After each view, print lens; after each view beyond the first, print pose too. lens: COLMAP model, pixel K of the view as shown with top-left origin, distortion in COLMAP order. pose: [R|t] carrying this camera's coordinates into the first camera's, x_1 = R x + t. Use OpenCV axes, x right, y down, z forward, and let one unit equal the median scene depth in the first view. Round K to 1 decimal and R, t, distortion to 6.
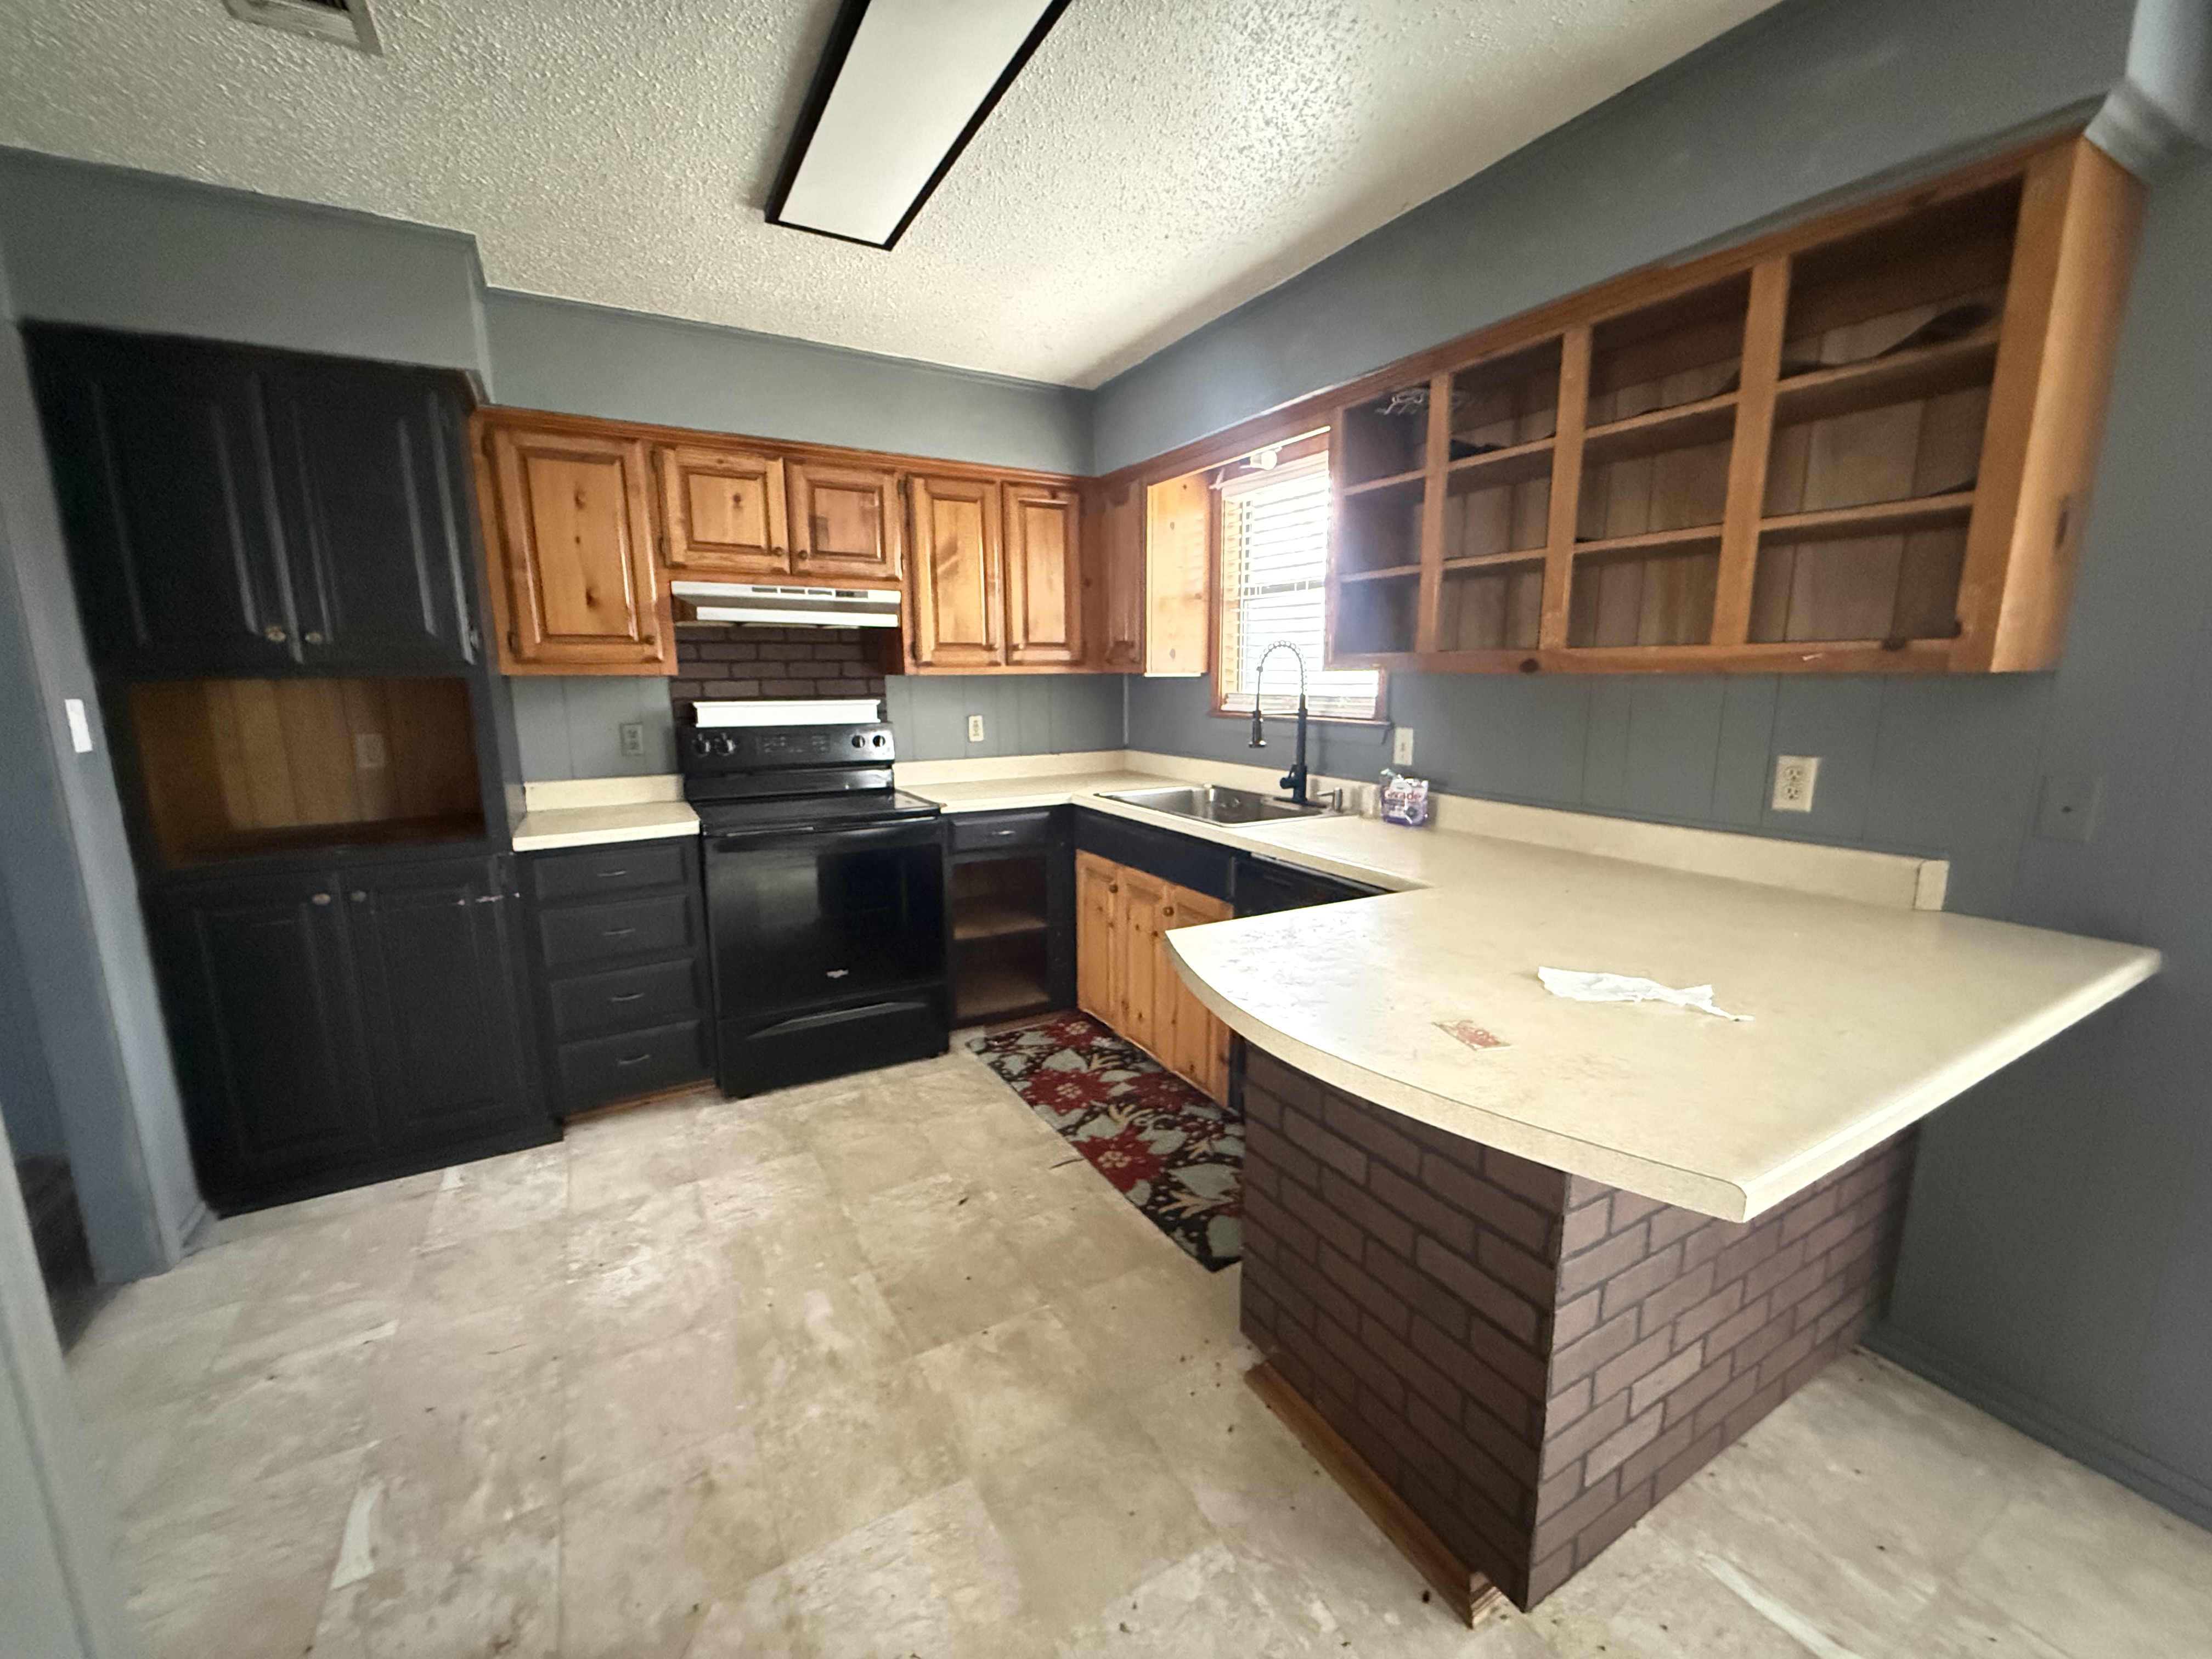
lens RADIAL K [[880.3, 0, 1099.7], [0, 880.3, 827.7], [0, 0, 1]] dist [-0.005511, 0.001104]
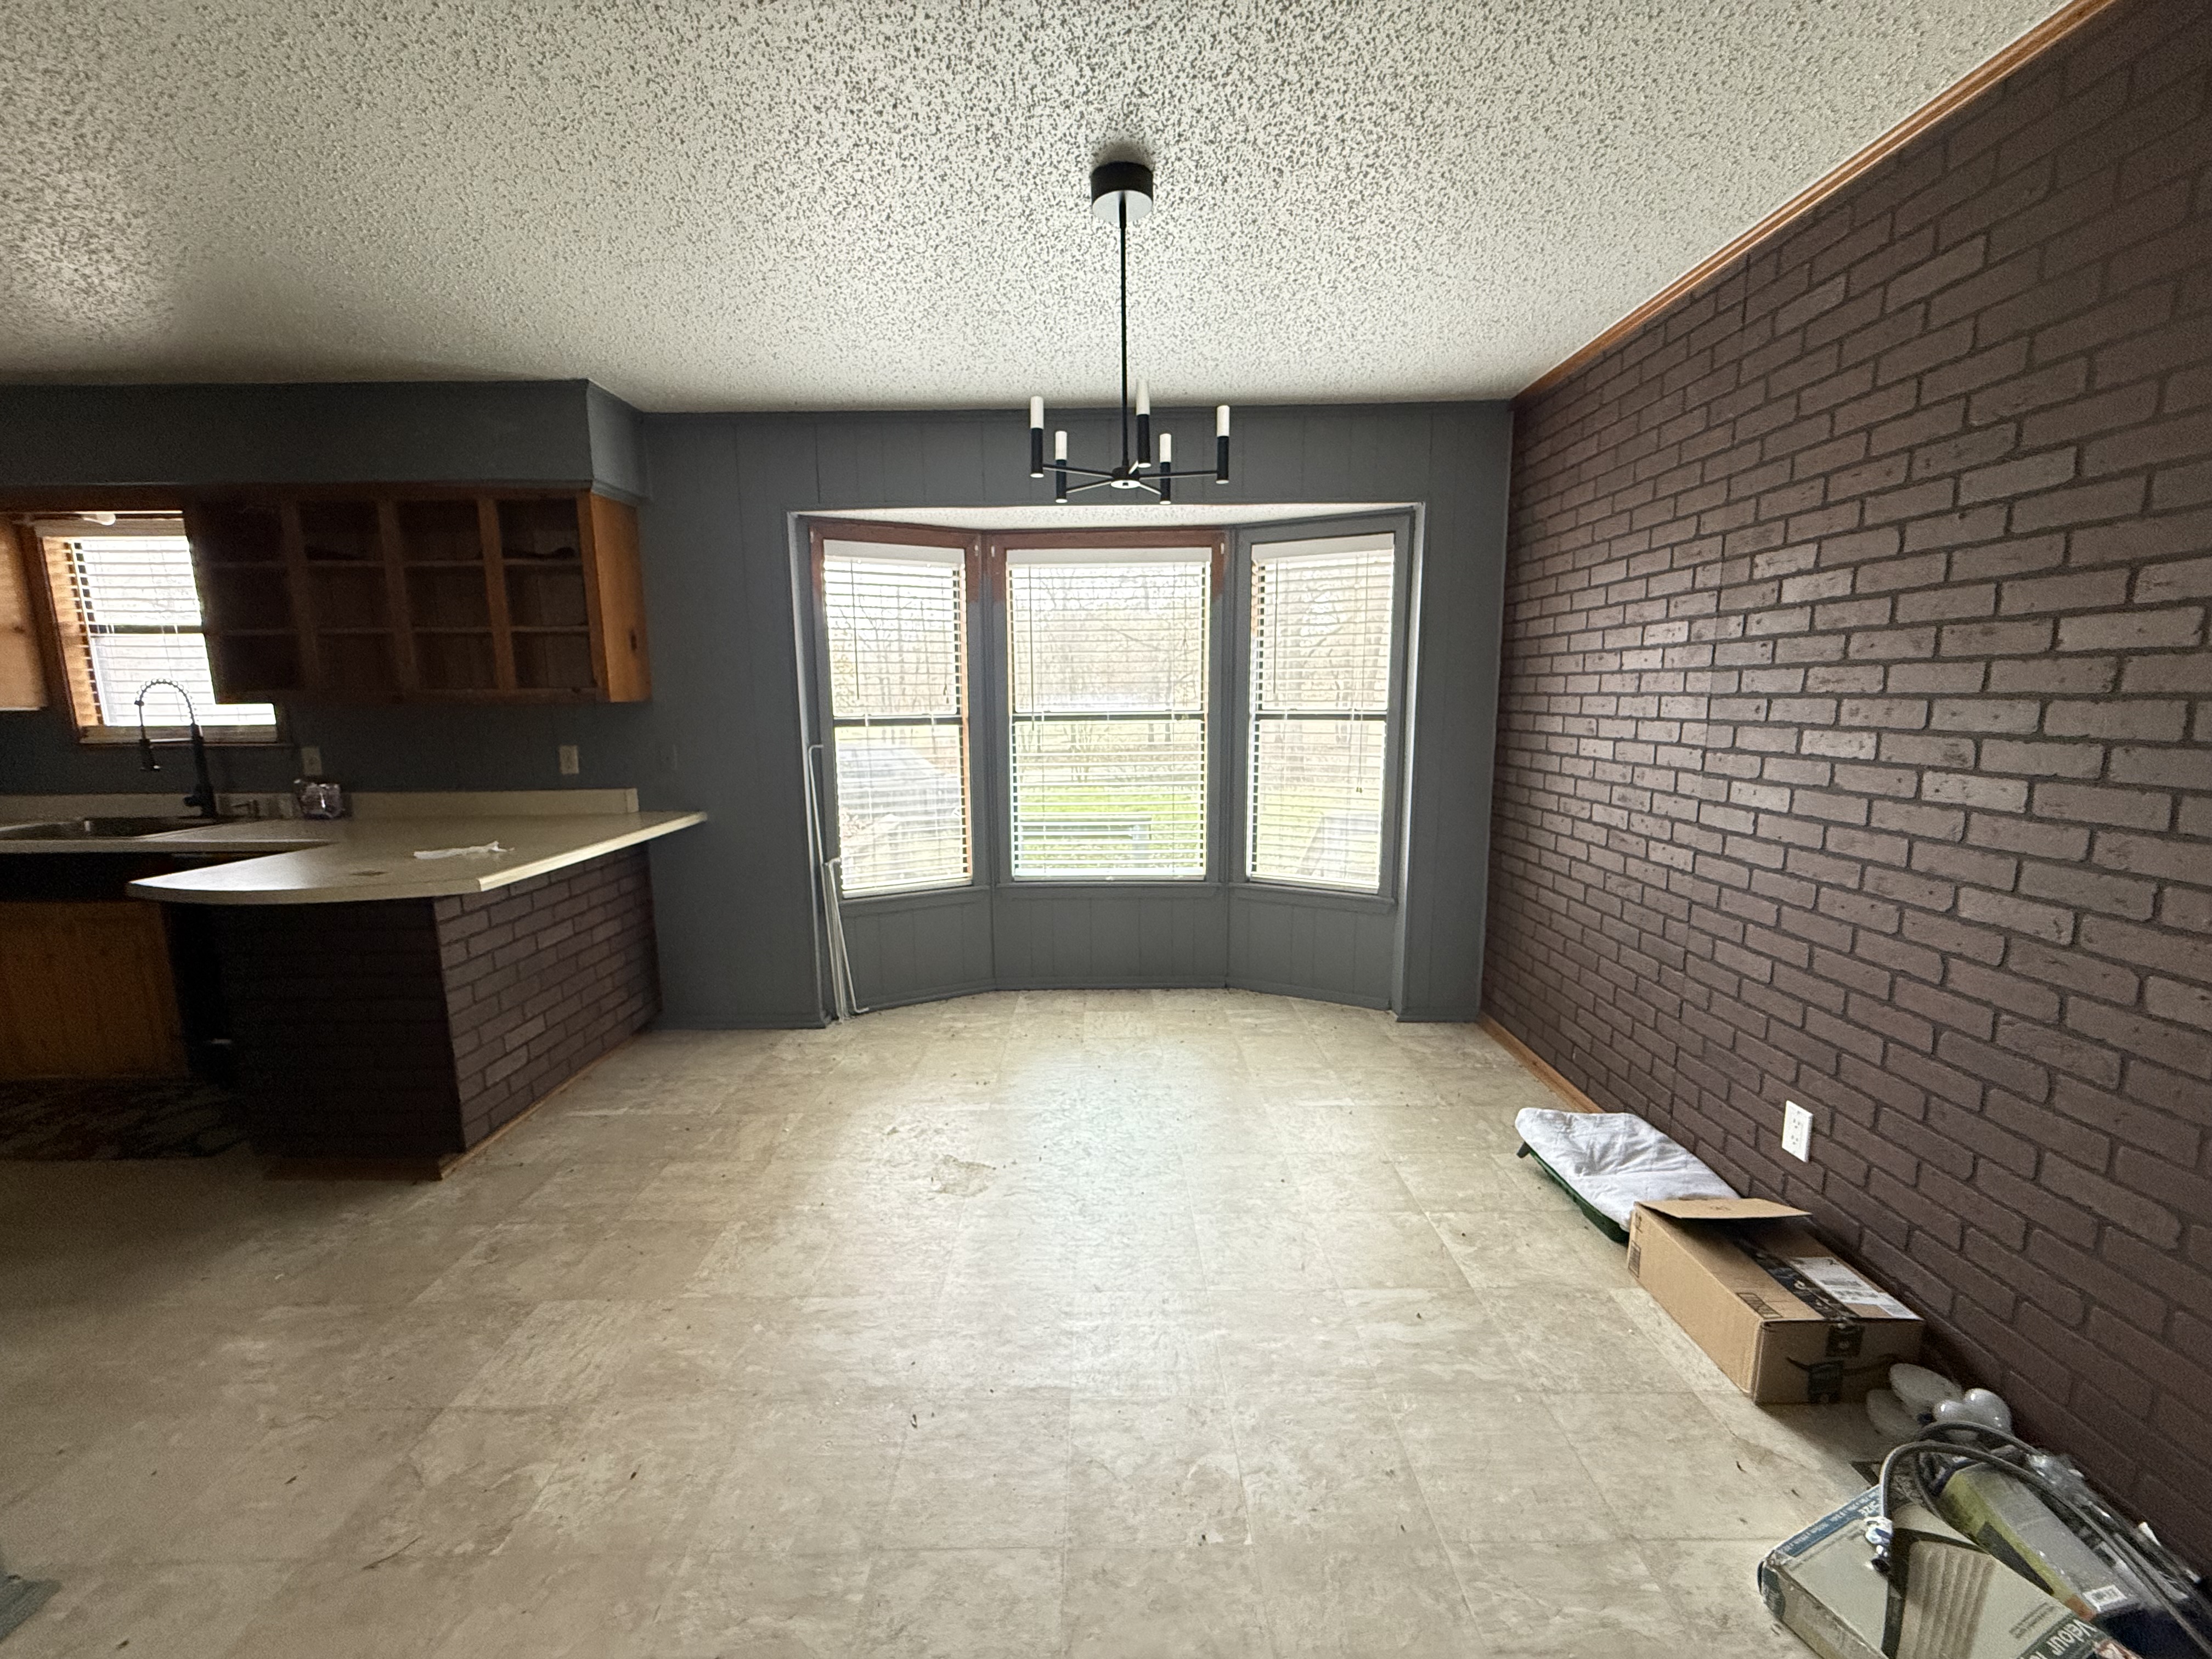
lens RADIAL K [[880.3, 0, 1103.4], [0, 880.3, 834.5], [0, 0, 1]] dist [-0.005511, 0.001104]
pose [[0.490983, -0.135076, 0.860634, -0.207472], [0.157494, 0.985391, 0.064809, 0.113009], [-0.856815, 0.103724, 0.505084, -0.637314]]
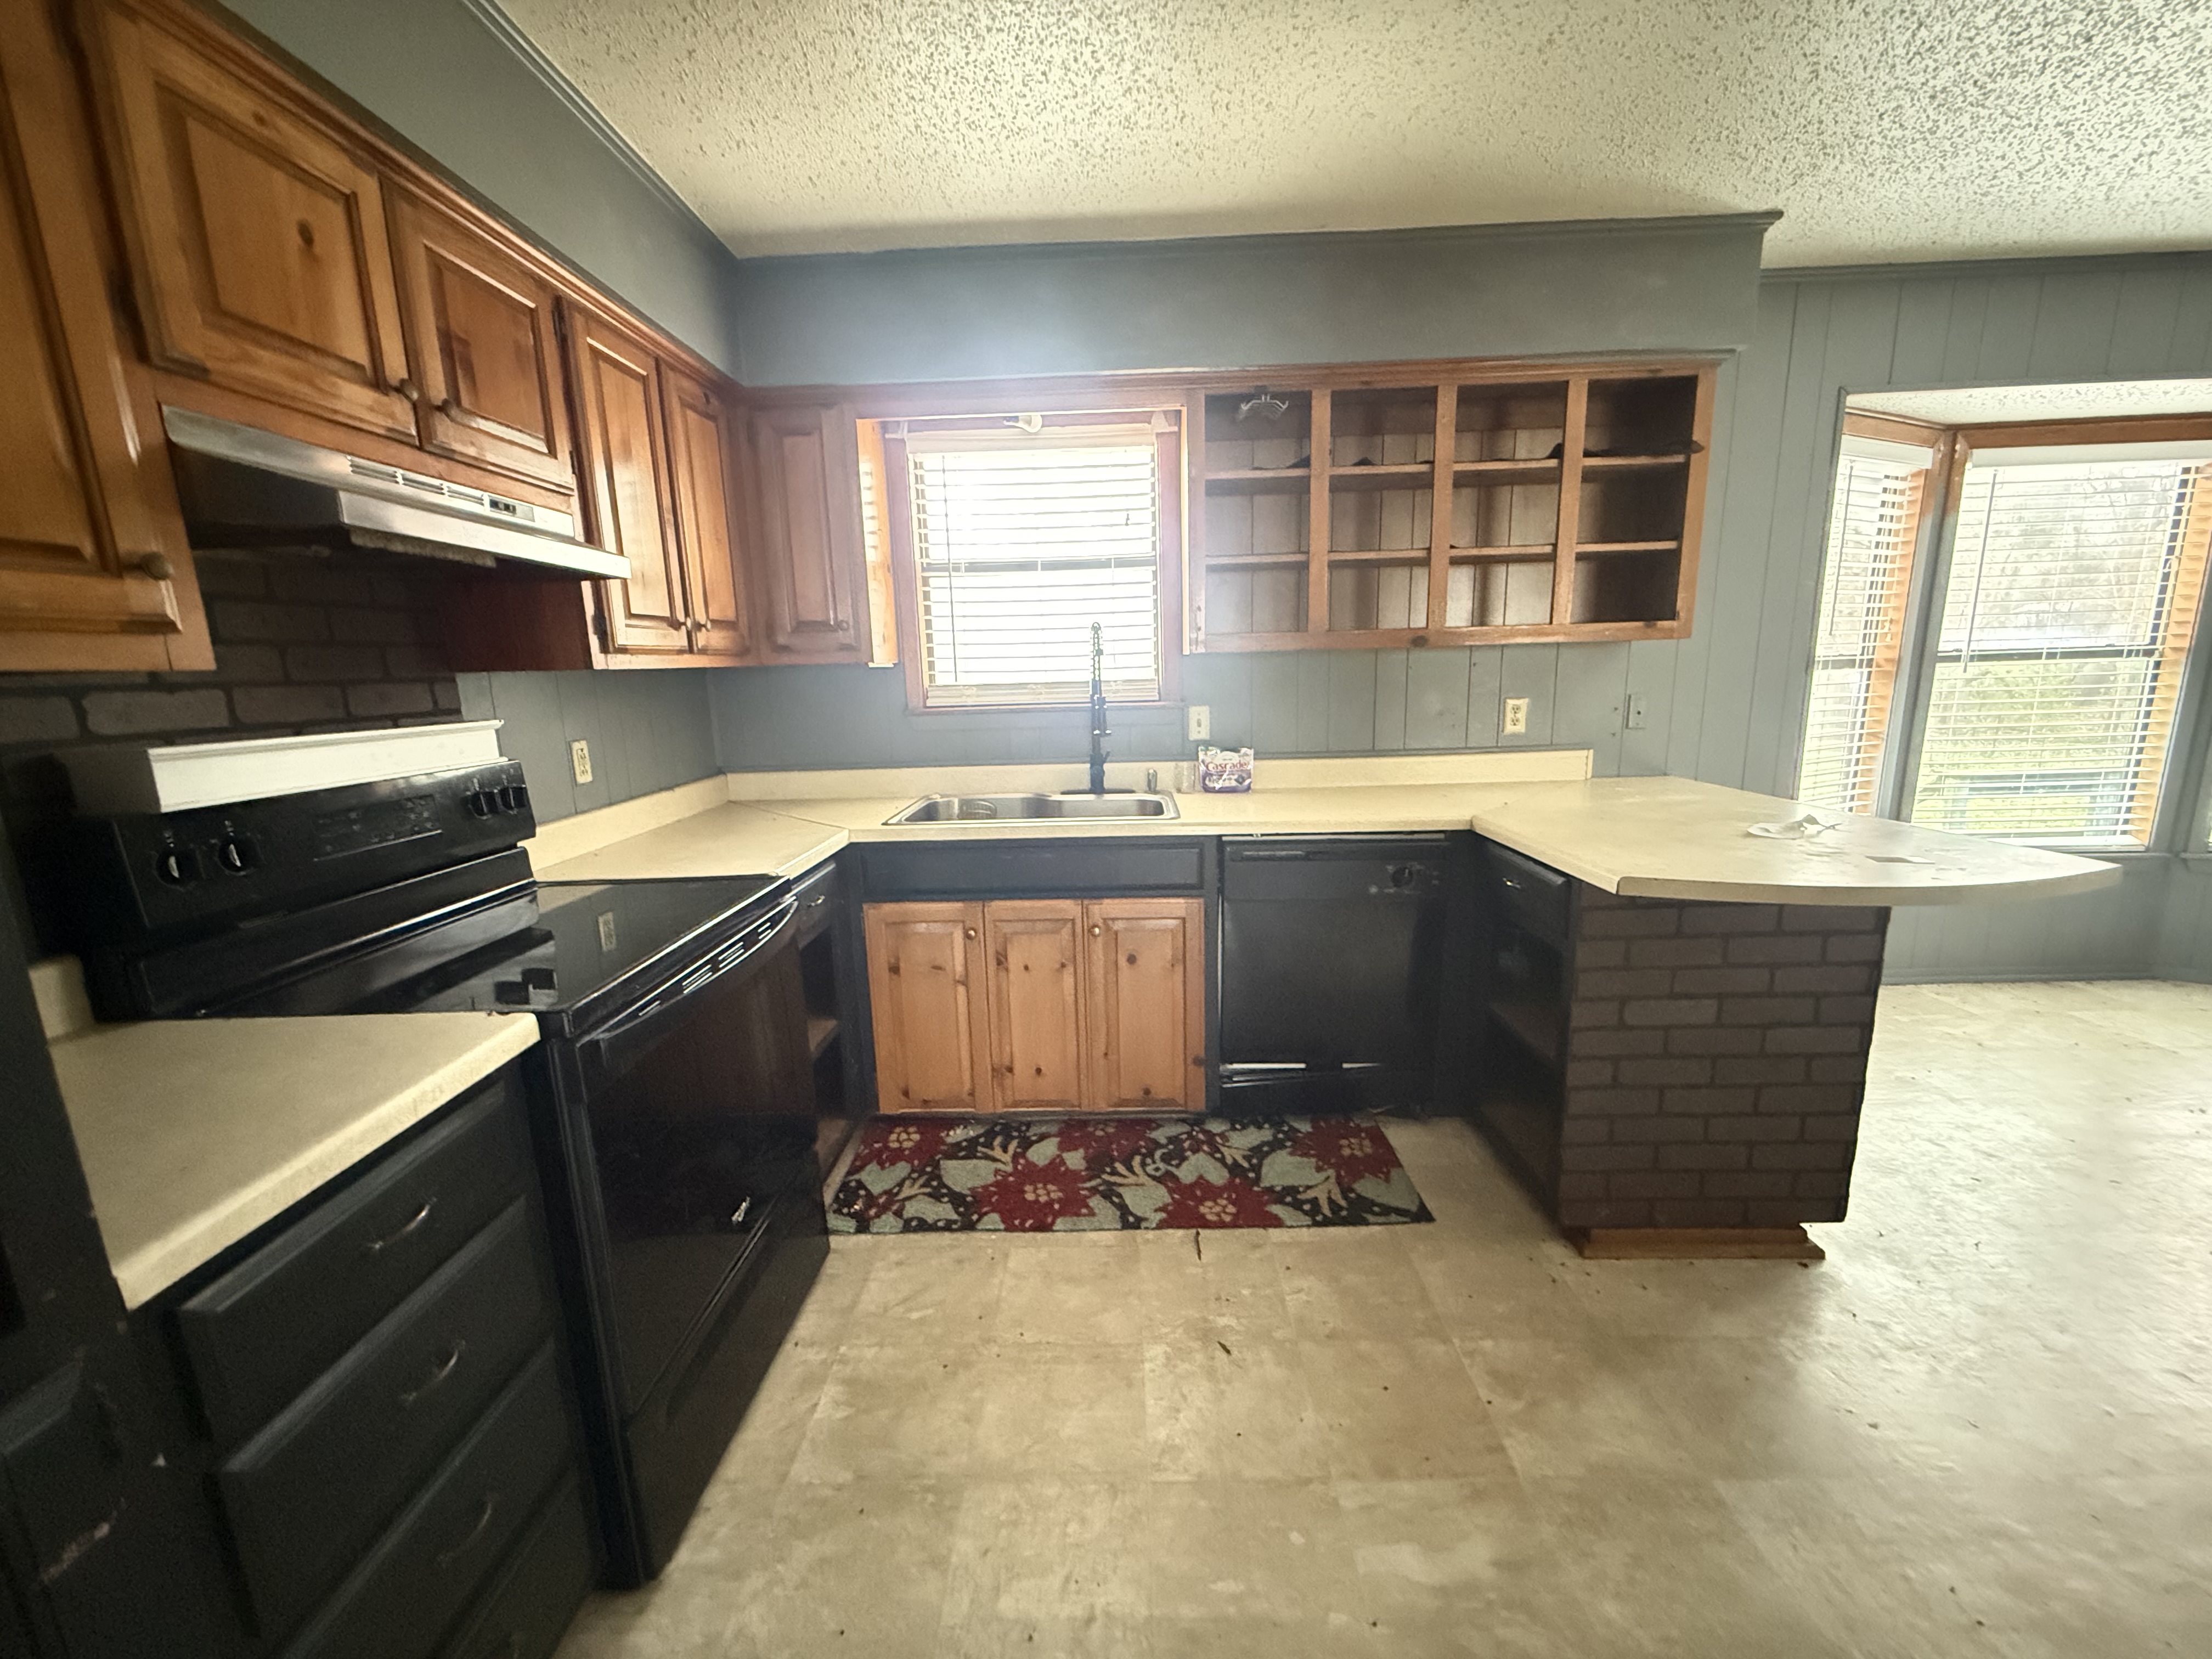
lens RADIAL K [[880.3, 0, 1092.3], [0, 880.3, 829.4], [0, 0, 1]] dist [-0.005511, 0.001104]
pose [[0.521982, -0.168386, 0.836170, -0.640295], [0.175350, 0.980565, 0.088001, -0.081361], [-0.834738, 0.100688, 0.541364, 0.534494]]
